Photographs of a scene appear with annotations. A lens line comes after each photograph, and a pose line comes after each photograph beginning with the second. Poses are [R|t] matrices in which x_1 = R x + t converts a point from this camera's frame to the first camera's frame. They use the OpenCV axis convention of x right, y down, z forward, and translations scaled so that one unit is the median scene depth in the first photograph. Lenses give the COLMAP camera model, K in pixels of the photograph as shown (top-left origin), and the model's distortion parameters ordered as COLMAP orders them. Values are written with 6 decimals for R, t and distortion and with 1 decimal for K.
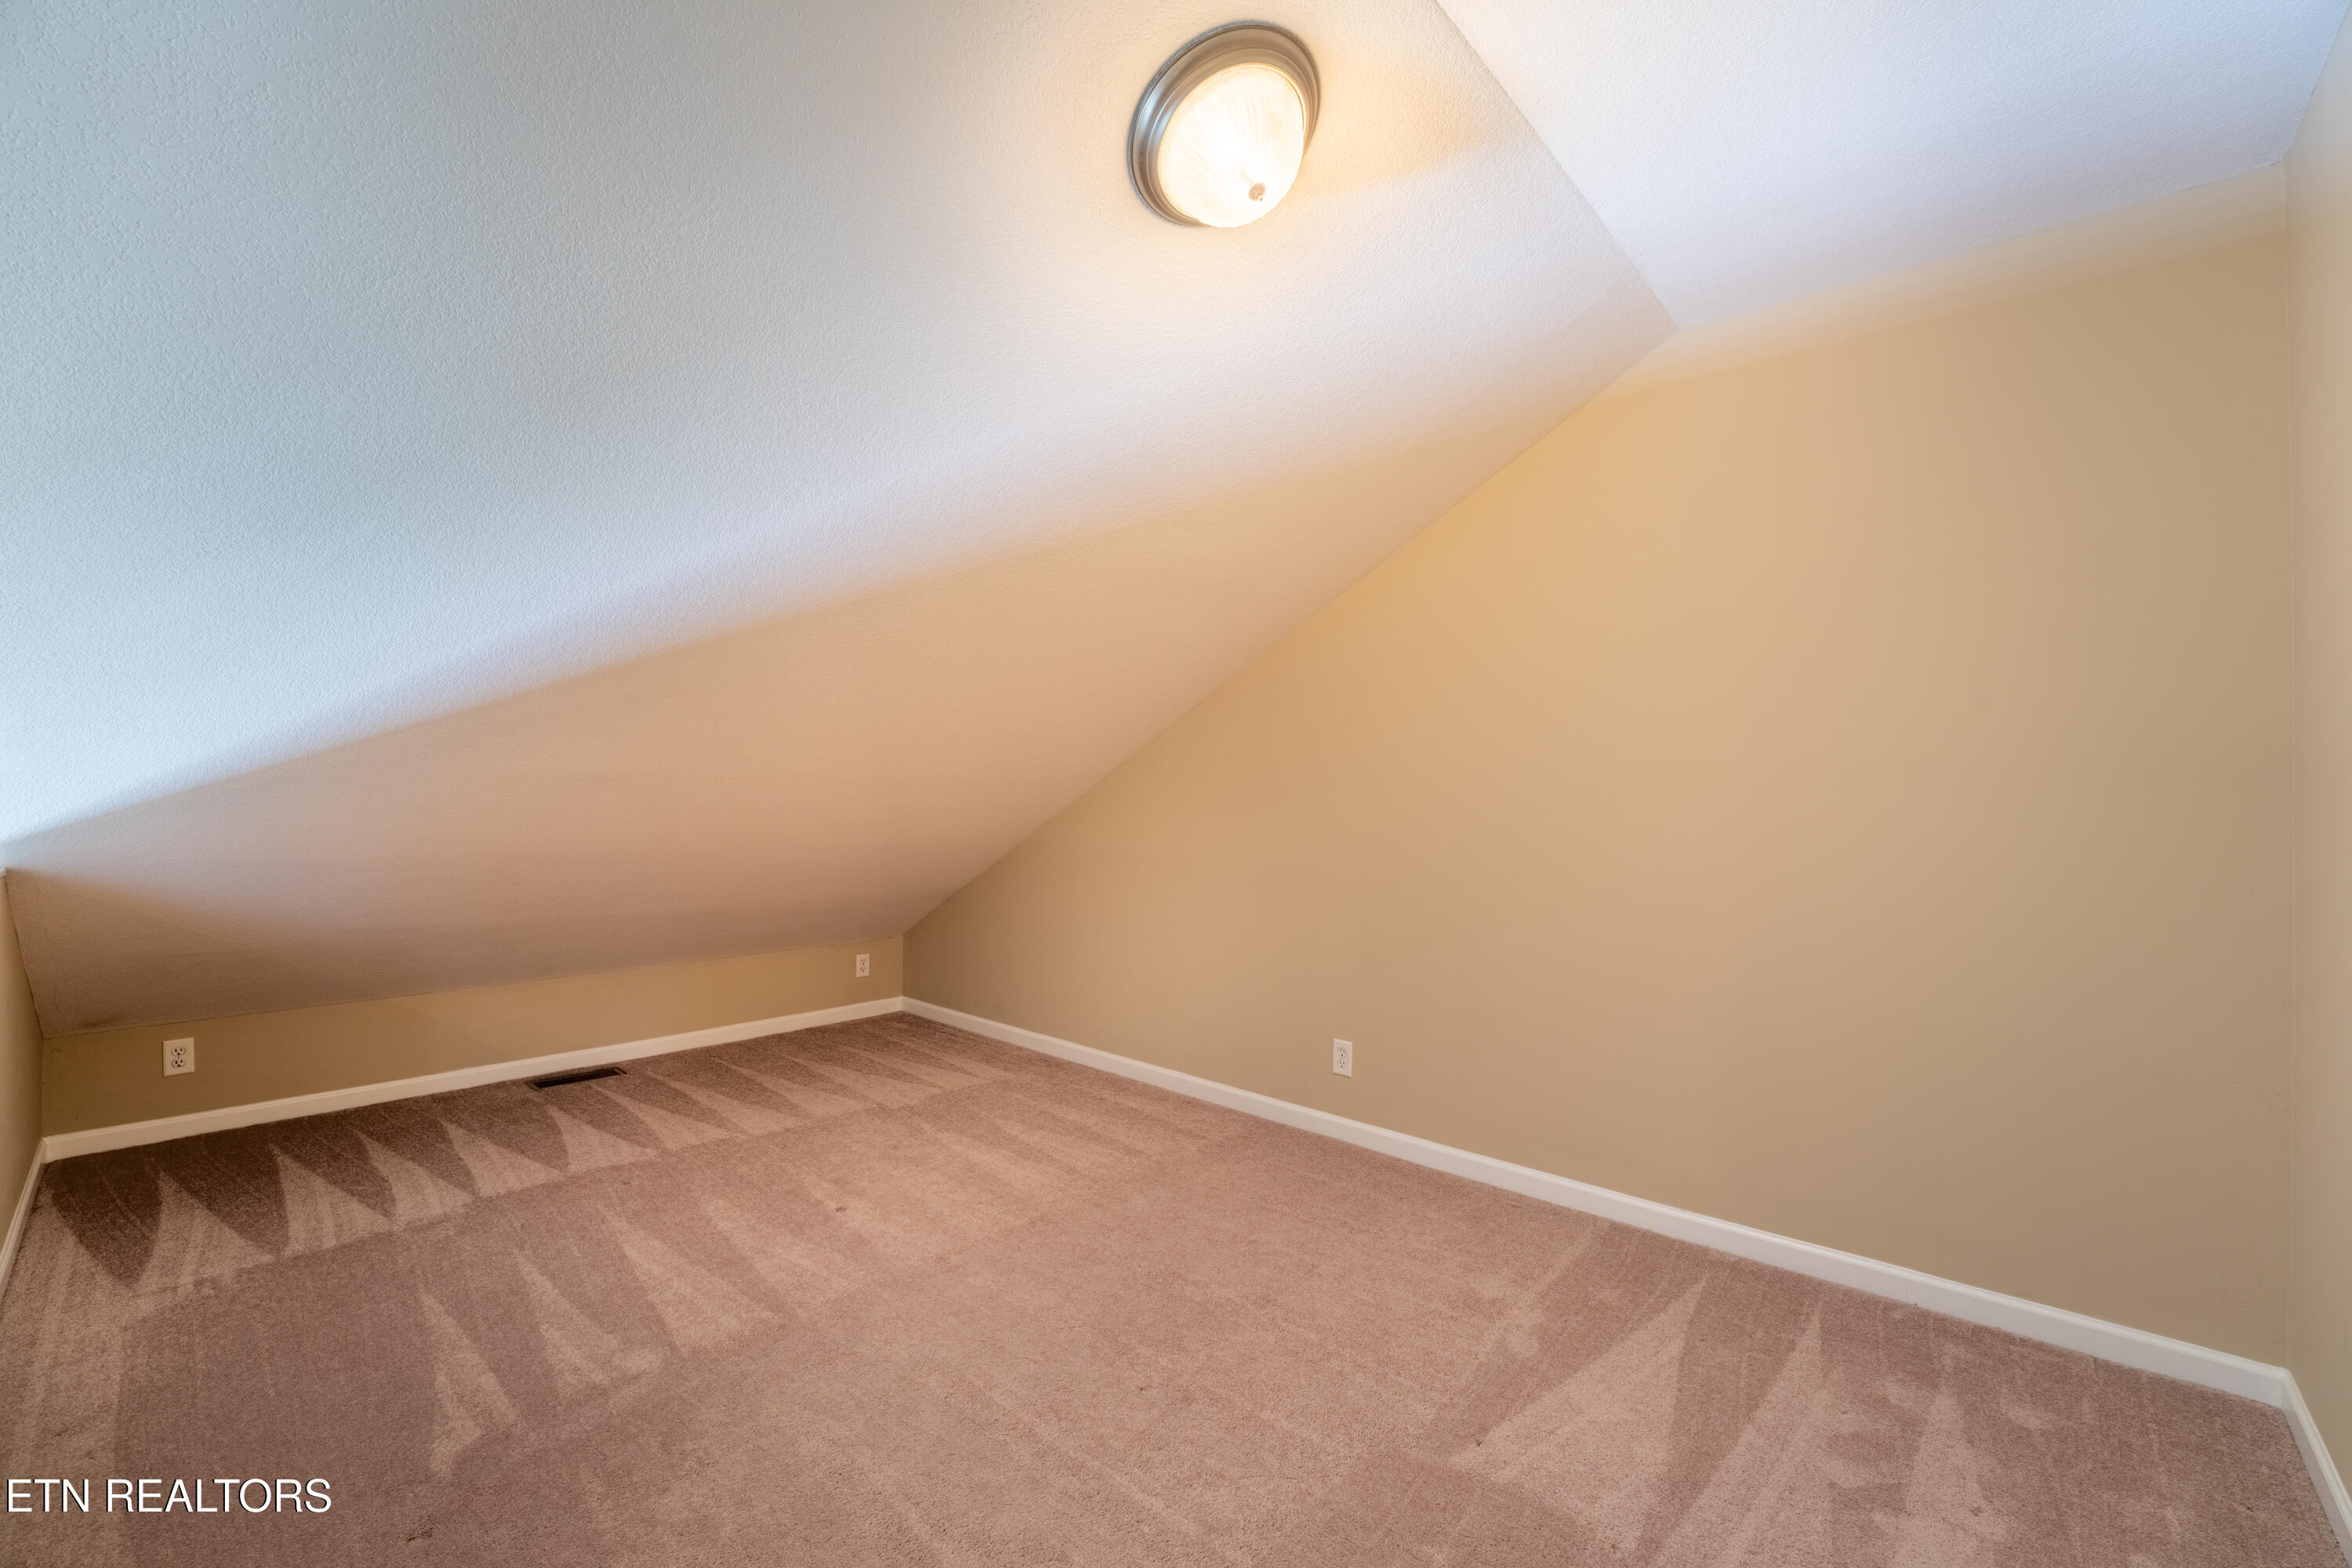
lens RADIAL K [[957.0, 0, 1176.3], [0, 957.0, 778.4], [0, 0, 1]] dist [-0.027838, 0.002885]
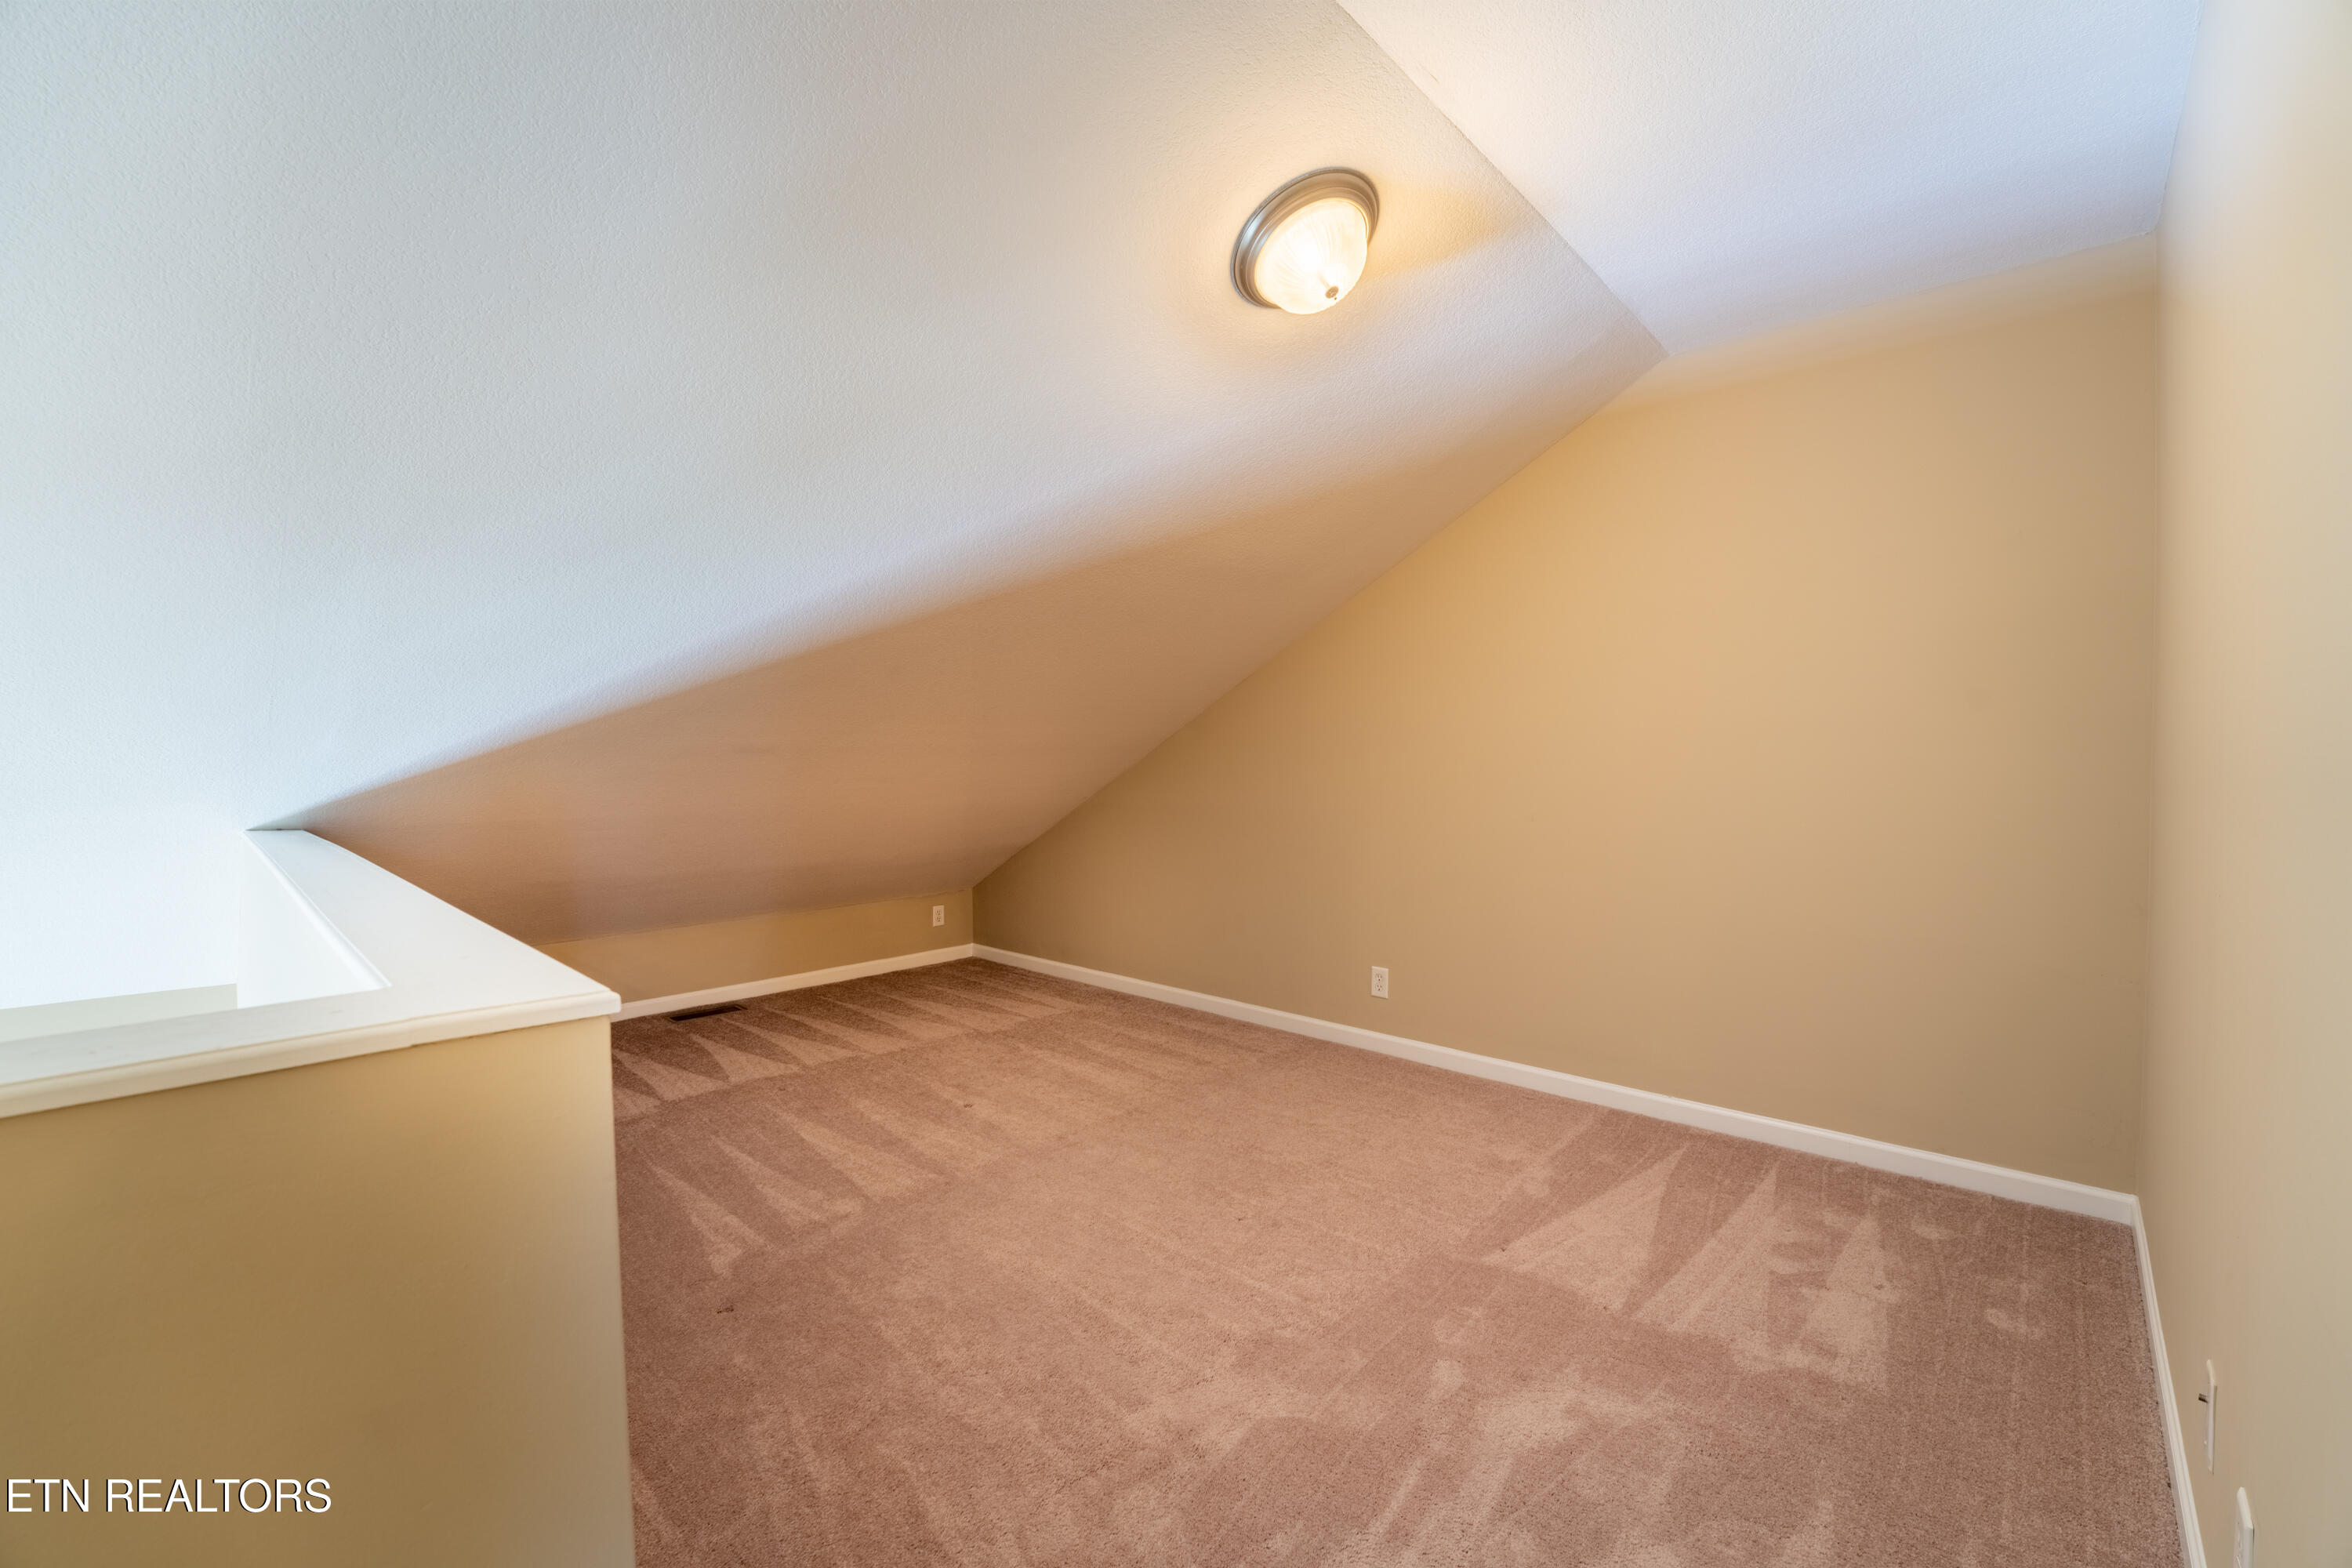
lens RADIAL K [[957.0, 0, 1176.3], [0, 957.0, 777.1], [0, 0, 1]] dist [-0.027838, 0.002885]
pose [[0.999861, -0.012899, -0.010583, -0.102402], [0.013269, 0.999274, 0.035719, -0.003057], [0.010114, -0.035854, 0.999306, -0.274017]]
